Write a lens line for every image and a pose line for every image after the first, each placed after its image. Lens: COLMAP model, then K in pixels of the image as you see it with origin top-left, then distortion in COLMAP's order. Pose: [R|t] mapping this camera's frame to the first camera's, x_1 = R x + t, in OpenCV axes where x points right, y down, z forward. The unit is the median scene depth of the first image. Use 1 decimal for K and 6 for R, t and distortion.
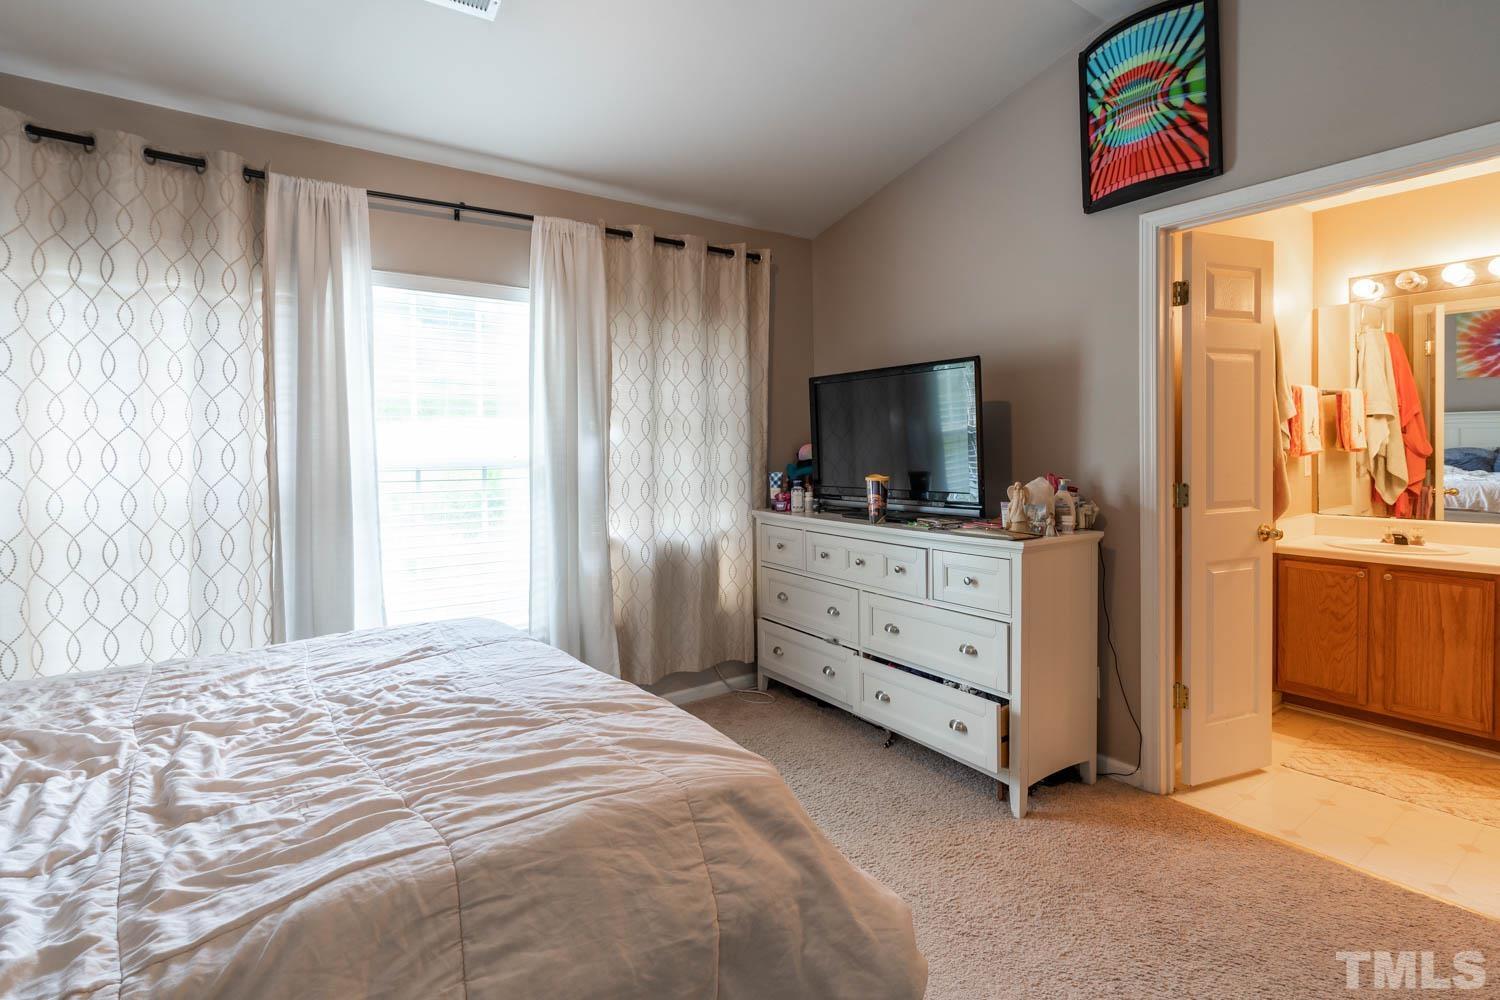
lens RADIAL K [[729.4, 0, 737.2], [0, 729.4, 460.8], [0, 0, 1]] dist [-0.000736, 0.000286]
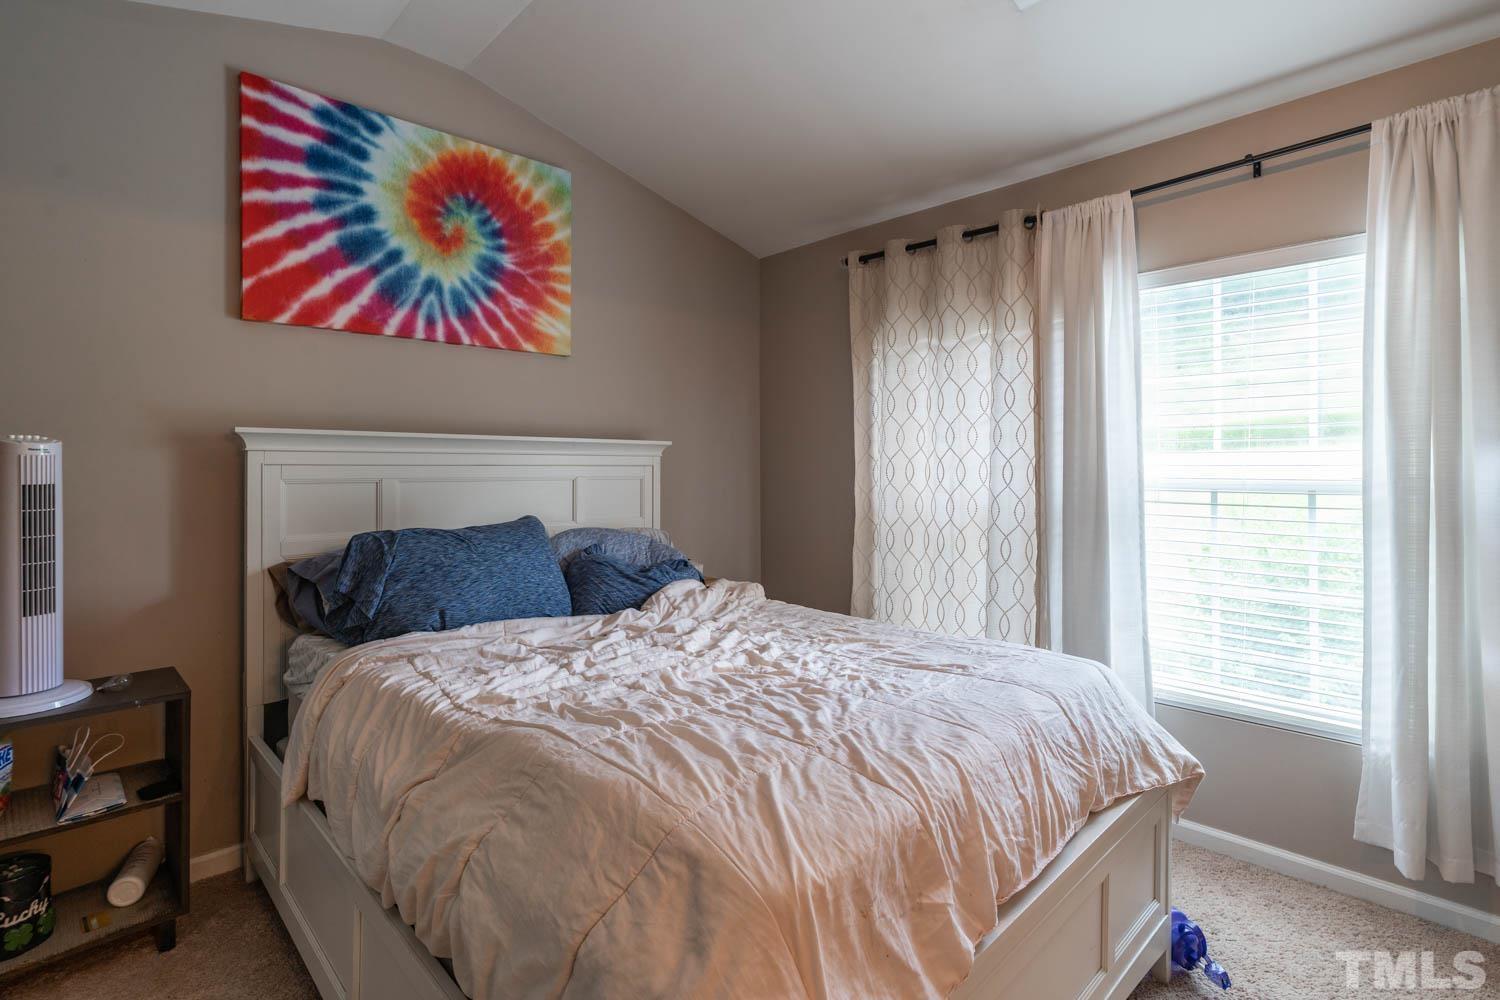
lens RADIAL K [[729.4, 0, 737.2], [0, 729.4, 460.8], [0, 0, 1]] dist [-0.000736, 0.000286]
pose [[0.129250, -0.001427, -0.991611, 0.387227], [-0.017946, 0.999832, -0.003778, -0.011234], [0.991450, 0.018284, 0.129203, 0.412833]]
